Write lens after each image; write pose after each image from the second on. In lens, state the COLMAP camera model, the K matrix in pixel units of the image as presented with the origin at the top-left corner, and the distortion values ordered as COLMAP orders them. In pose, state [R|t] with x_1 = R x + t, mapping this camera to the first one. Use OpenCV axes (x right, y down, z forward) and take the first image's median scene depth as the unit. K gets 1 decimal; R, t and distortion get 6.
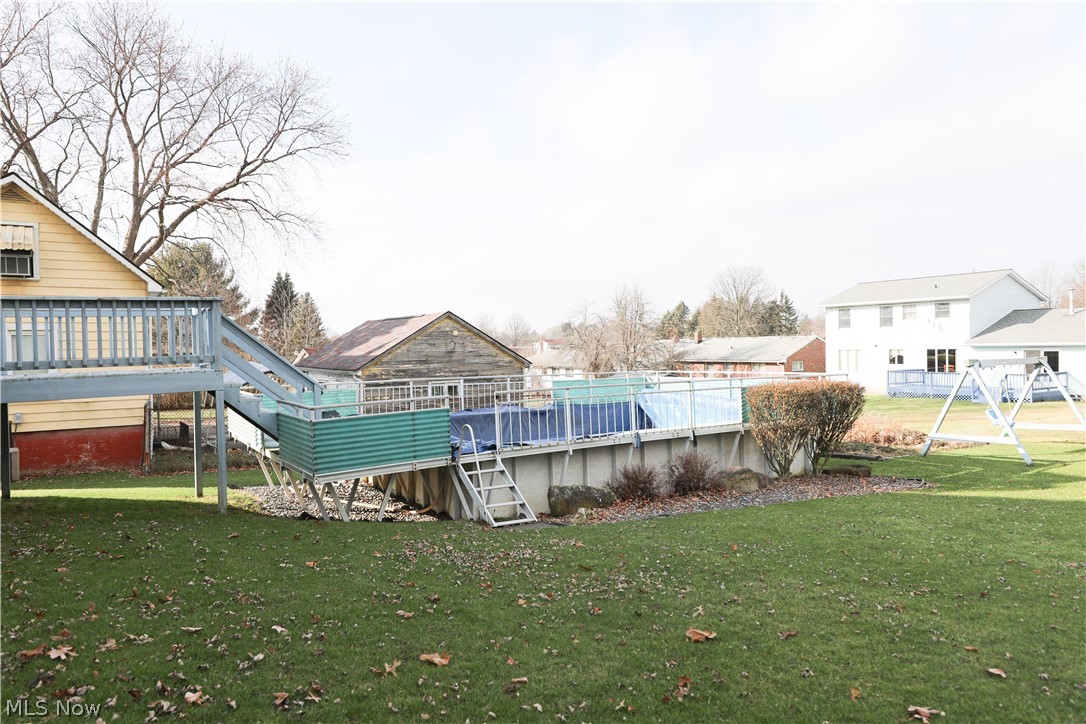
lens RADIAL K [[705.7, 0, 541.1], [0, 705.7, 360.9], [0, 0, 1]] dist [0.016073, -0.000337]
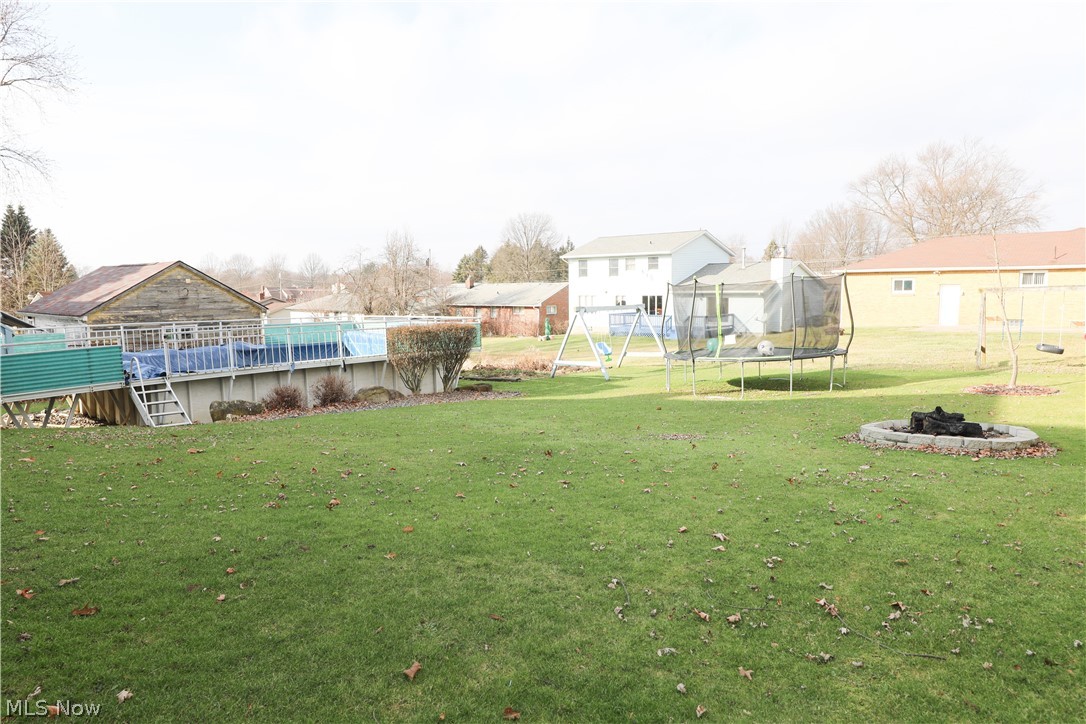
lens RADIAL K [[705.7, 0, 548.6], [0, 705.7, 365.7], [0, 0, 1]] dist [0.016073, -0.000337]
pose [[0.962285, -0.023744, 0.271006, 0.113733], [-0.000085, 0.996157, 0.087581, -0.005194], [-0.272044, -0.084301, 0.958585, -0.205535]]
